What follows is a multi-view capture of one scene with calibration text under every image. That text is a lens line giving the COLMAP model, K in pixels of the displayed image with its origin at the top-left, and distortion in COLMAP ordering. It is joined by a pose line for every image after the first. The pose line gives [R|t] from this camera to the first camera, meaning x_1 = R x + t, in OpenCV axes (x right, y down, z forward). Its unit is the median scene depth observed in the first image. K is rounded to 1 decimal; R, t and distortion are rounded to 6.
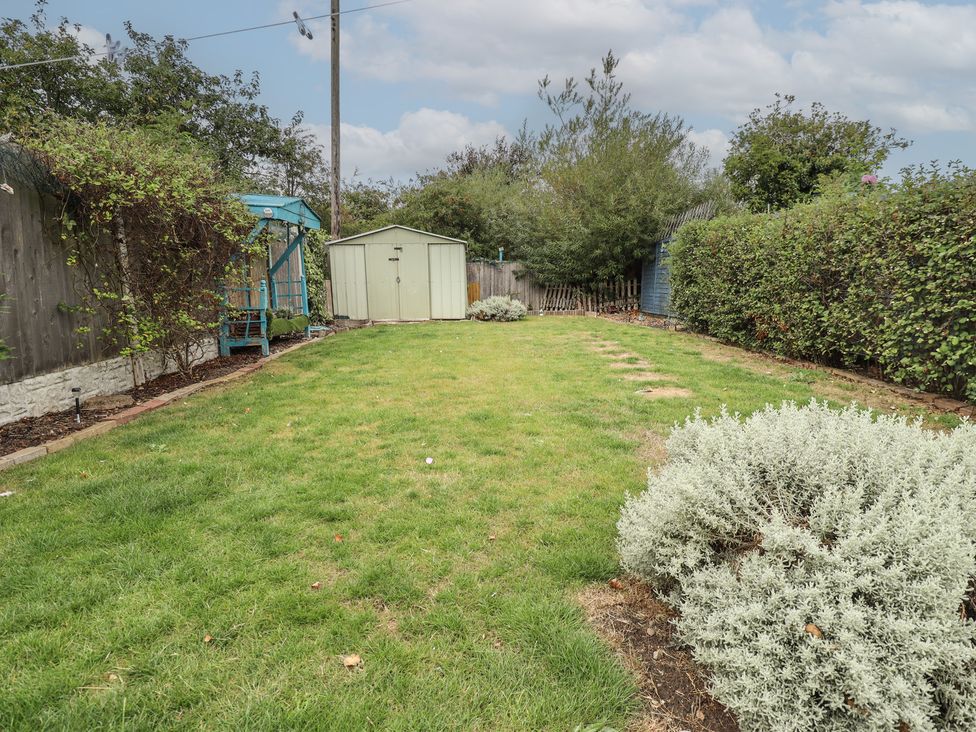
lens RADIAL K [[529.7, 0, 488.8], [0, 529.7, 361.0], [0, 0, 1]] dist [-0.005586, -0.003166]
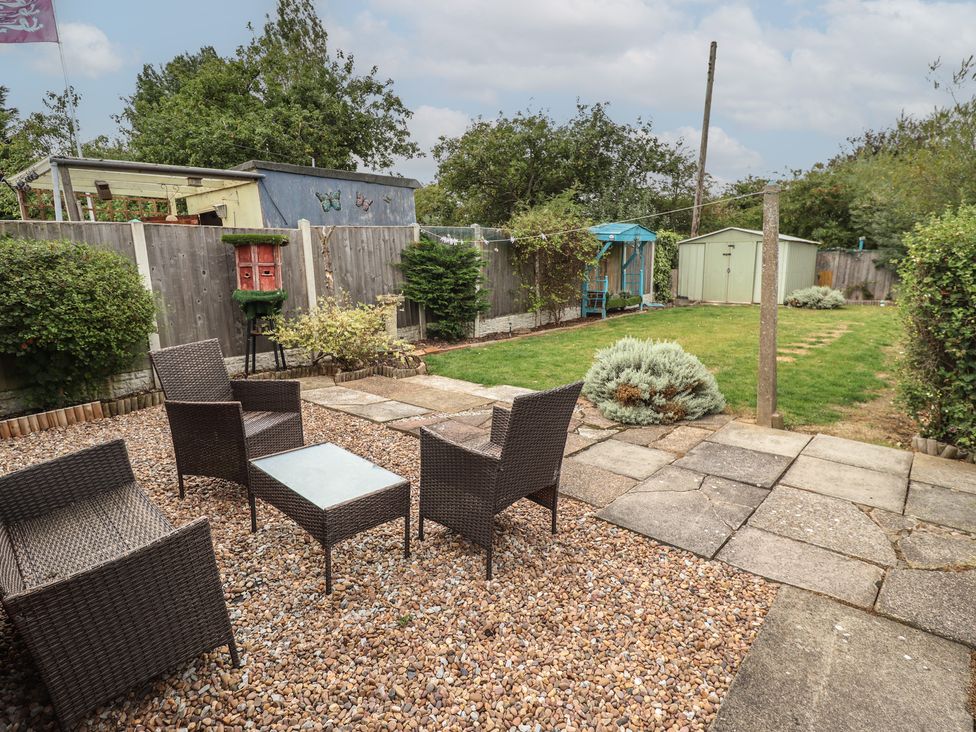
lens RADIAL K [[529.7, 0, 487.9], [0, 529.7, 367.2], [0, 0, 1]] dist [-0.005586, -0.003166]
pose [[0.714915, 0.145375, -0.683931, 0.325067], [-0.100331, 0.989354, 0.105419, 0.000888], [0.691975, -0.006746, 0.721890, -0.327320]]
